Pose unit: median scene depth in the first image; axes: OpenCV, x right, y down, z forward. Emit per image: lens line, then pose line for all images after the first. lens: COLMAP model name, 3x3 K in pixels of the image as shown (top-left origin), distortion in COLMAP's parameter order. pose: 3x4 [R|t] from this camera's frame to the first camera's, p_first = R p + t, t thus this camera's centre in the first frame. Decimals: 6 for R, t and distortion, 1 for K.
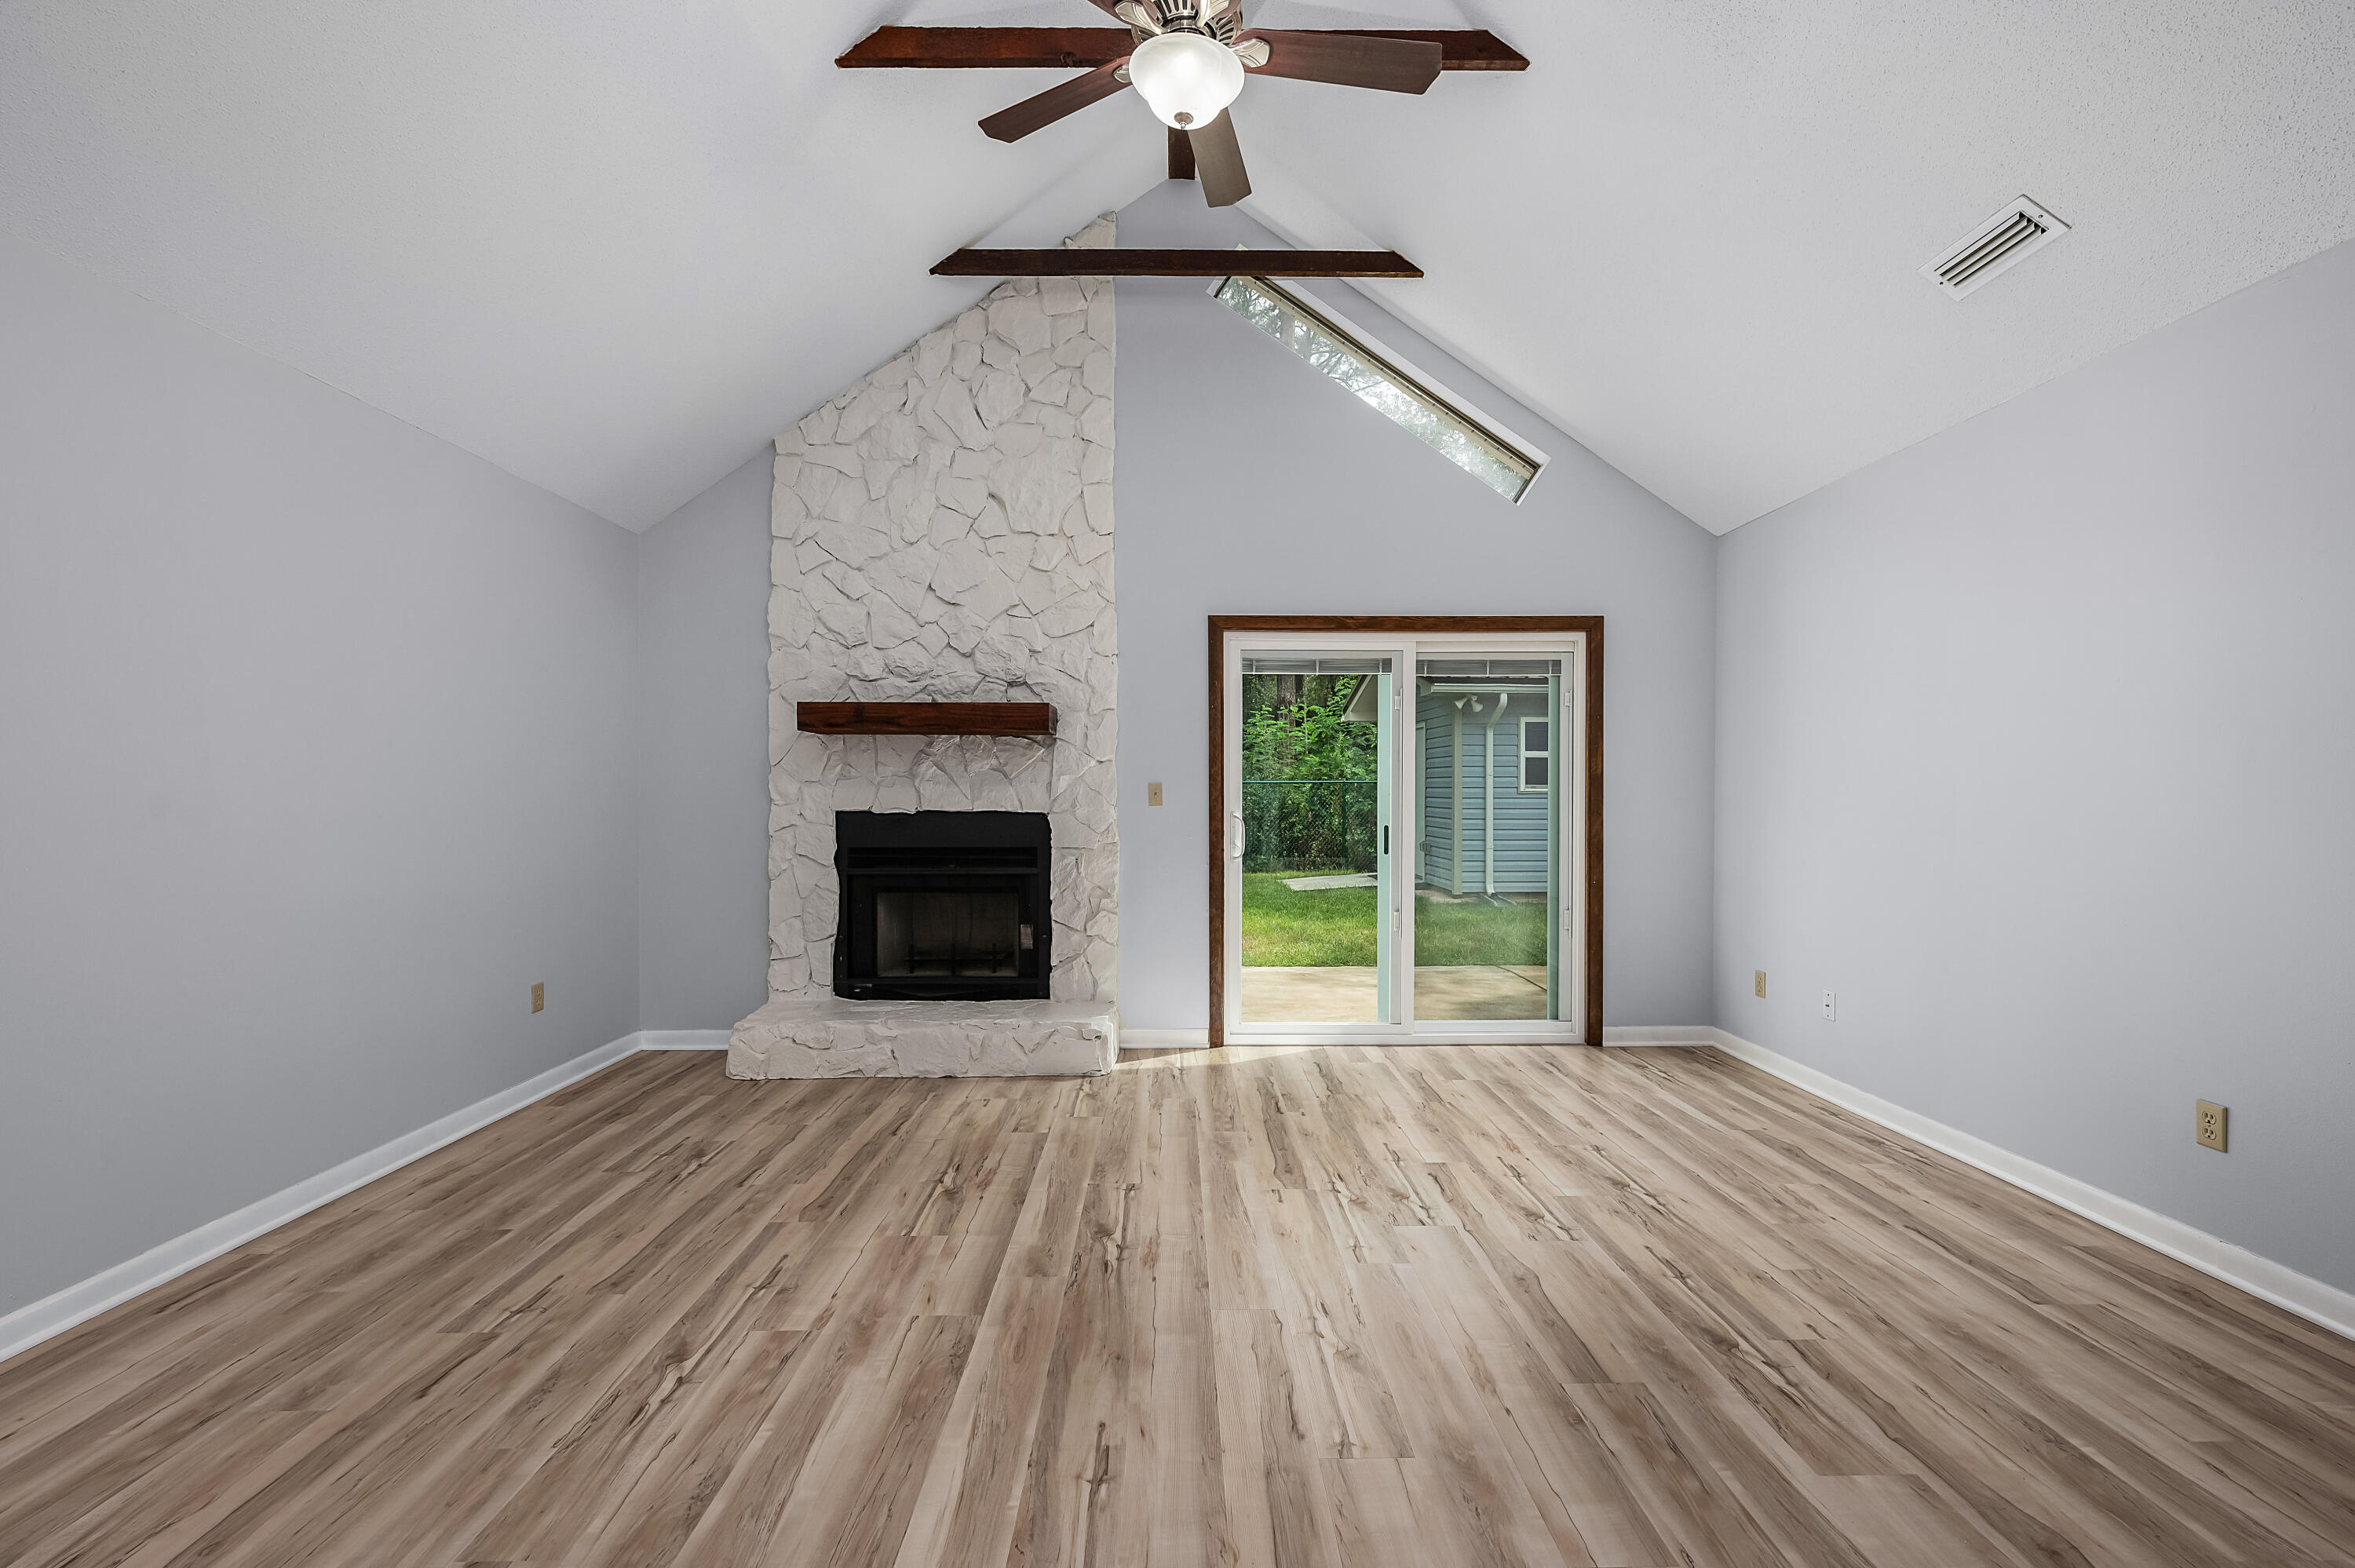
lens RADIAL K [[976.8, 0, 1198.2], [0, 976.8, 801.0], [0, 0, 1]] dist [0.002327, -0.000829]
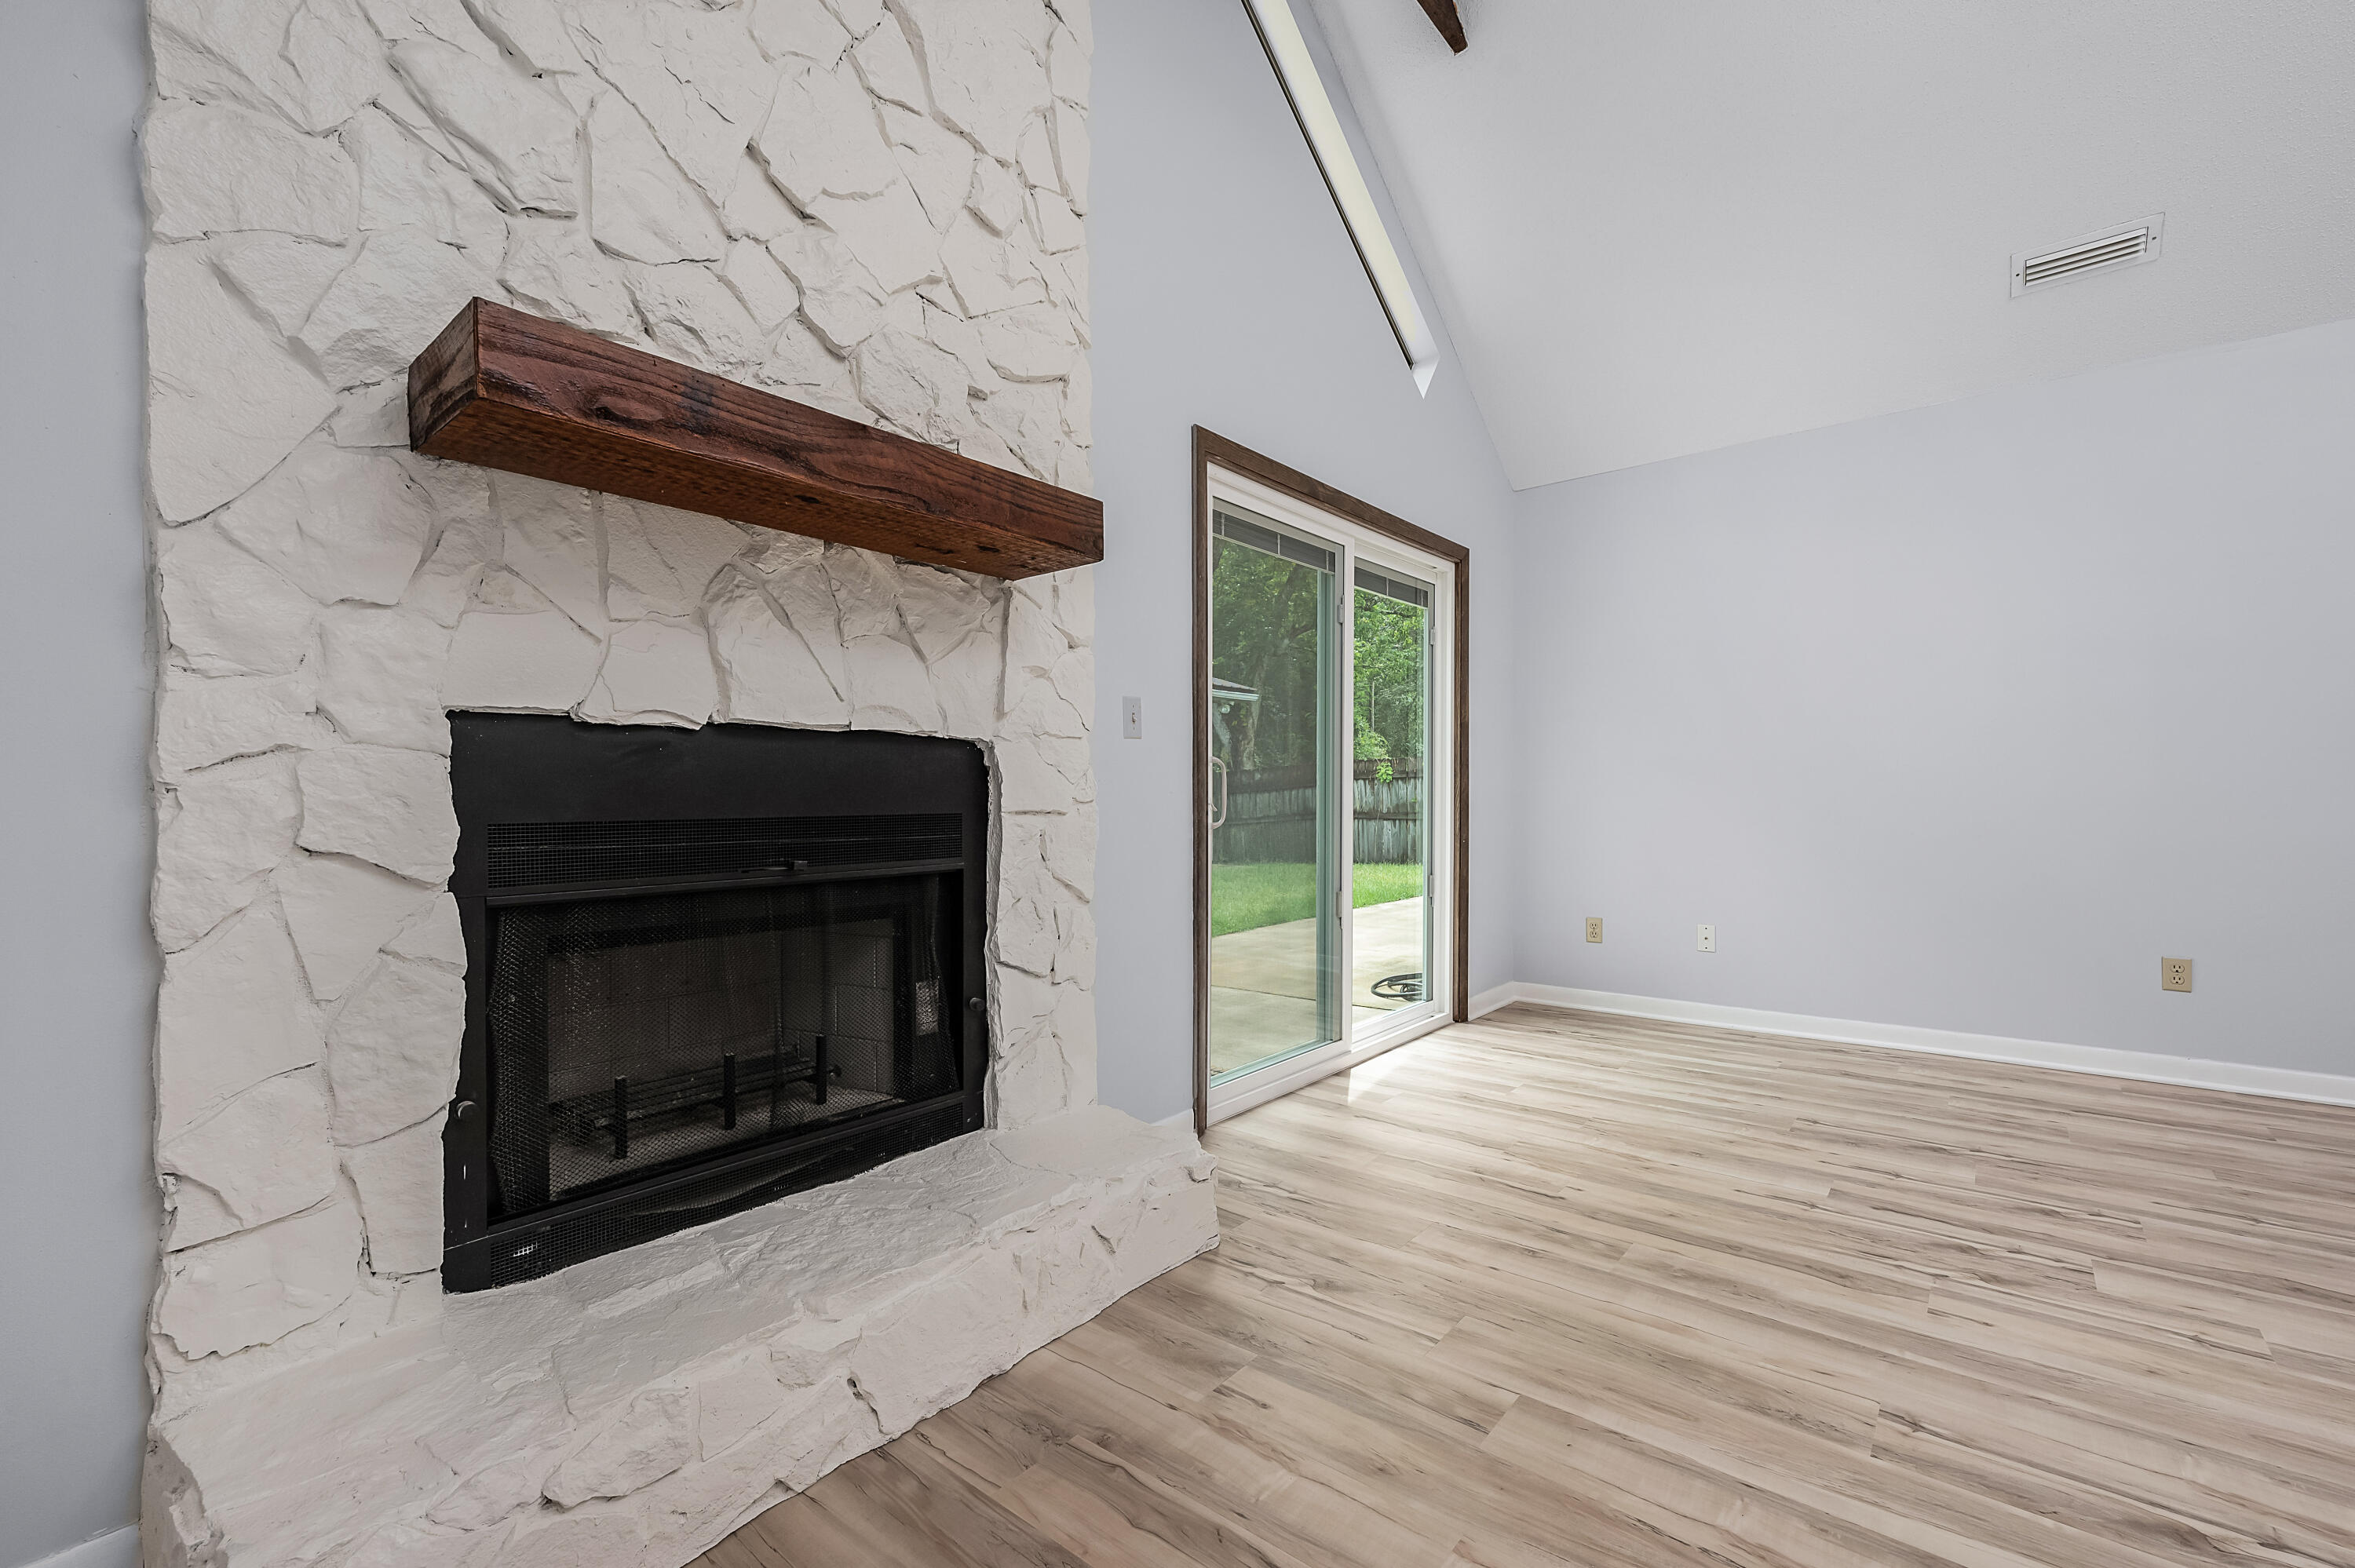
lens RADIAL K [[976.8, 0, 1199.7], [0, 976.8, 798.3], [0, 0, 1]] dist [0.002327, -0.000829]
pose [[0.651507, -0.006704, 0.758613, -0.548008], [0.009628, 0.999953, 0.000568, 0.050161], [-0.758582, 0.006933, 0.651541, 0.738604]]
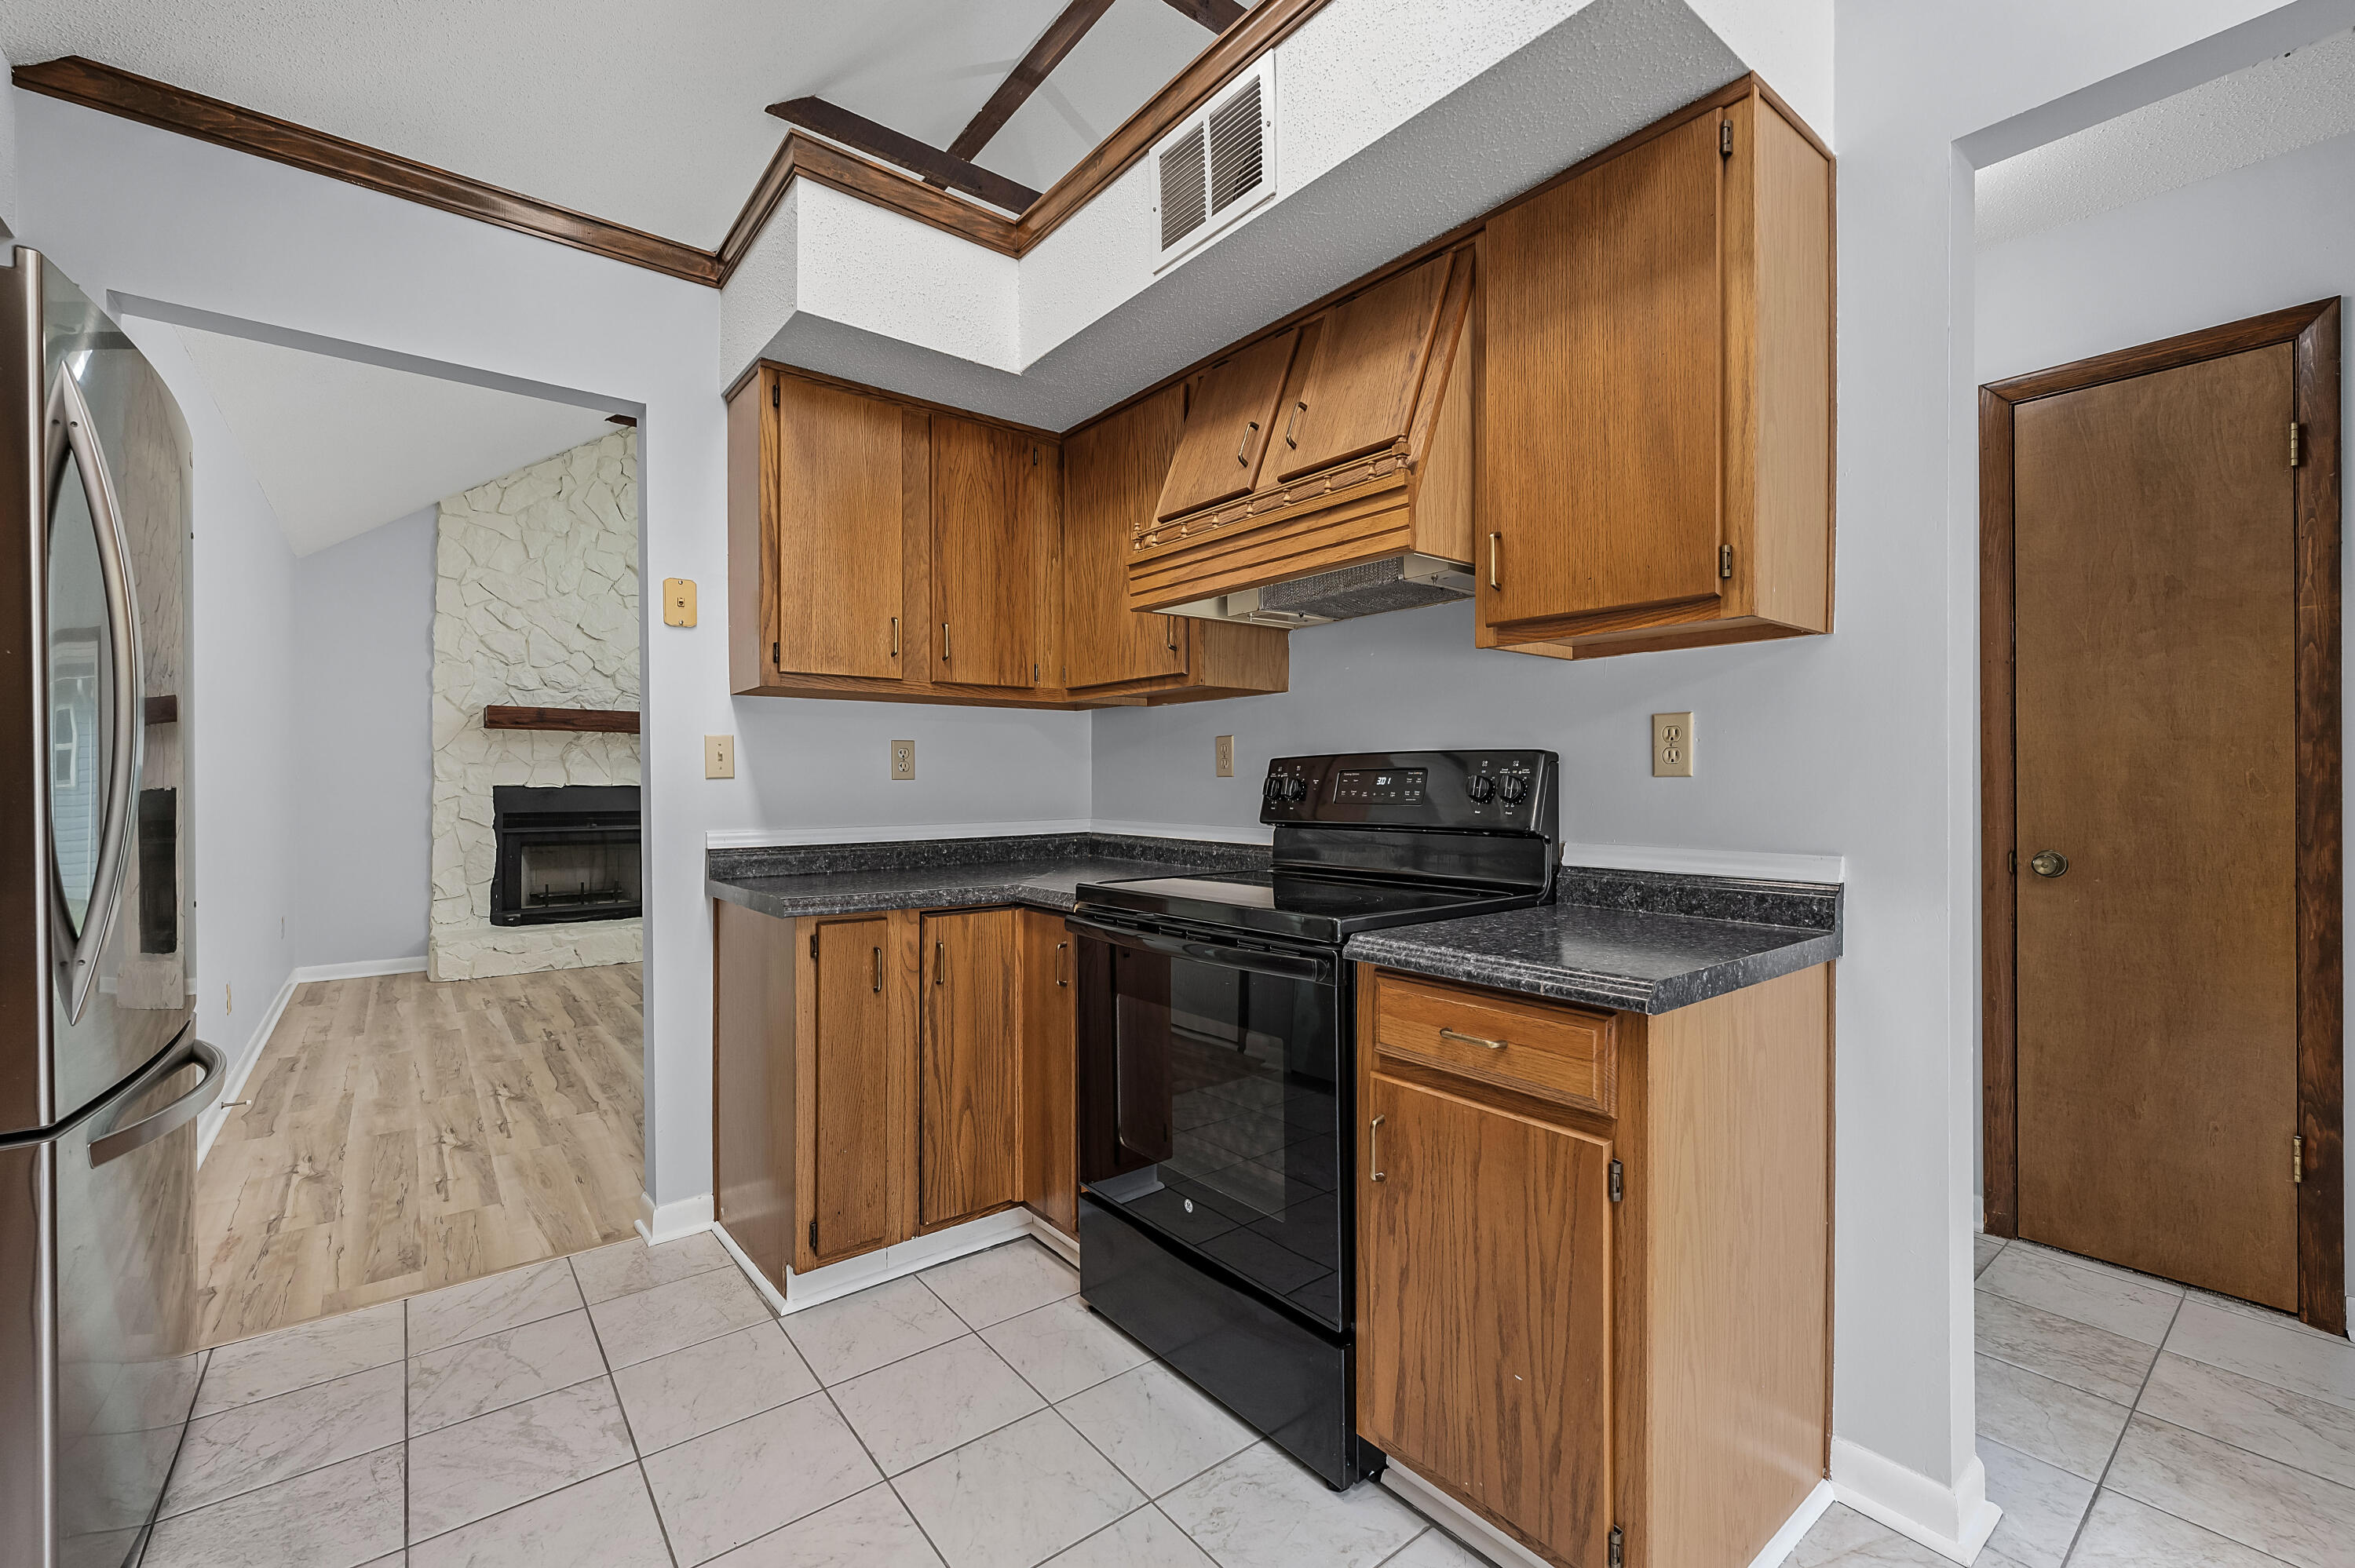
lens RADIAL K [[976.8, 0, 1215.4], [0, 976.8, 781.5], [0, 0, 1]] dist [0.002327, -0.000829]
pose [[0.759577, 0.003121, 0.650410, -0.593723], [0.002513, 0.999967, -0.007734, 0.021039], [-0.650413, 0.007509, 0.759544, -0.796094]]
